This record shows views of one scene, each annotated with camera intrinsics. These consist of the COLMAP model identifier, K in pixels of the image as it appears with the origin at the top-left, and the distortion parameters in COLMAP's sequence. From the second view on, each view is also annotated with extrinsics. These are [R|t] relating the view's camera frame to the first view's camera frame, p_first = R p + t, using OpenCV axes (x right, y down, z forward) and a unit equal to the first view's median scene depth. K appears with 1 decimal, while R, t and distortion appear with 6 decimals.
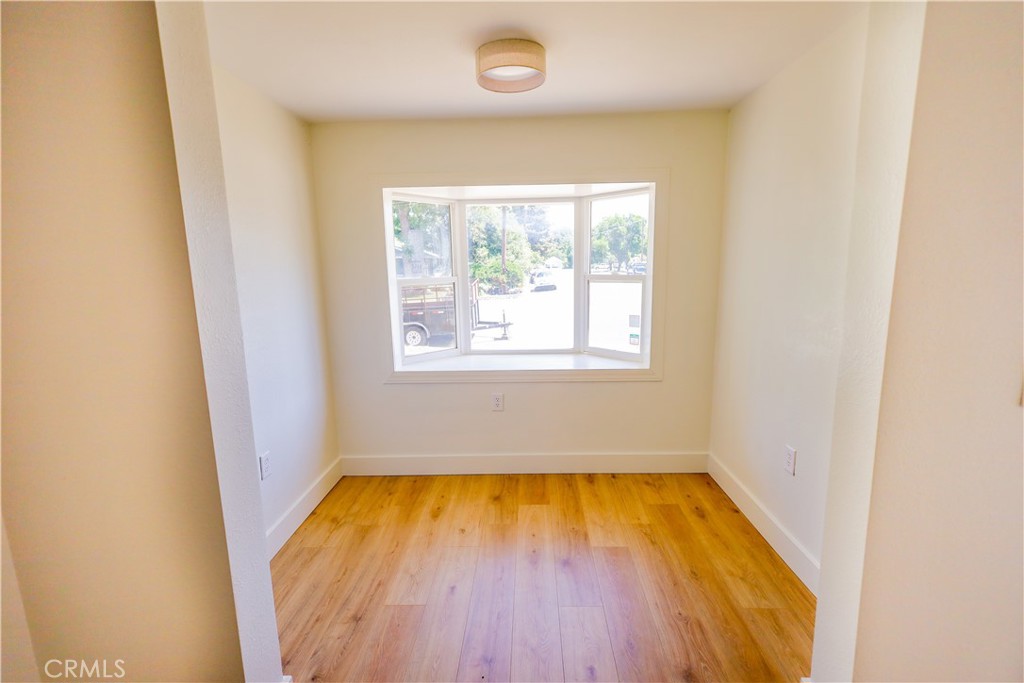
lens RADIAL K [[471.8, 0, 515.9], [0, 471.8, 340.0], [0, 0, 1]] dist [-0.000497, 0.000799]
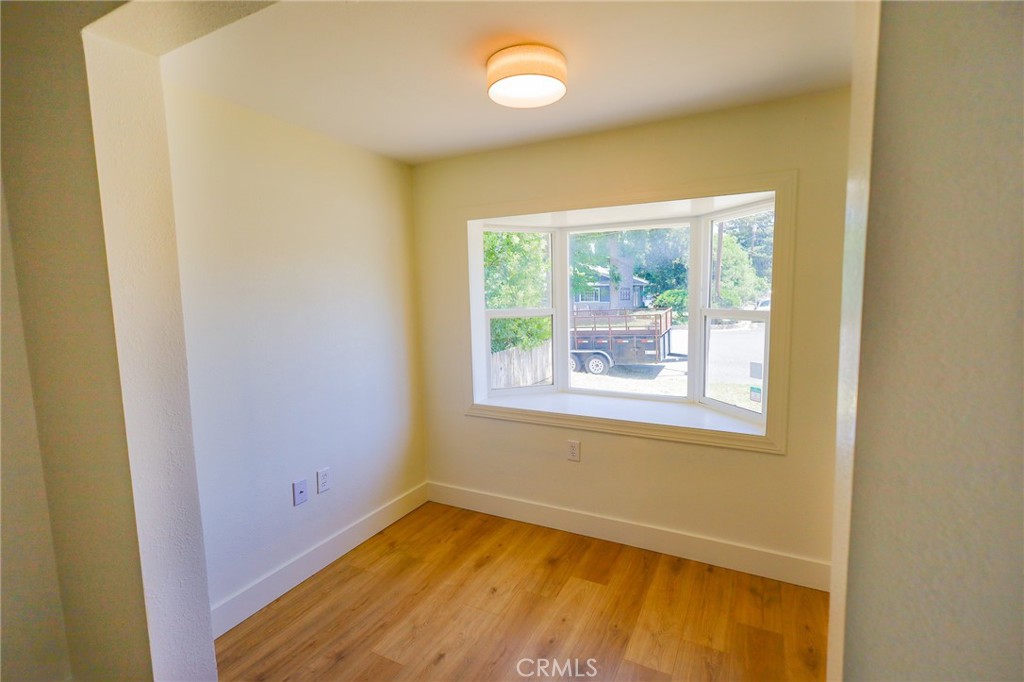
lens RADIAL K [[471.8, 0, 512.1], [0, 471.8, 339.7], [0, 0, 1]] dist [-0.000497, 0.000799]
pose [[0.899677, 0.046028, -0.434123, 0.240974], [-0.070628, 0.996672, -0.040696, -0.032979], [0.430805, 0.067274, 0.899934, 0.143664]]
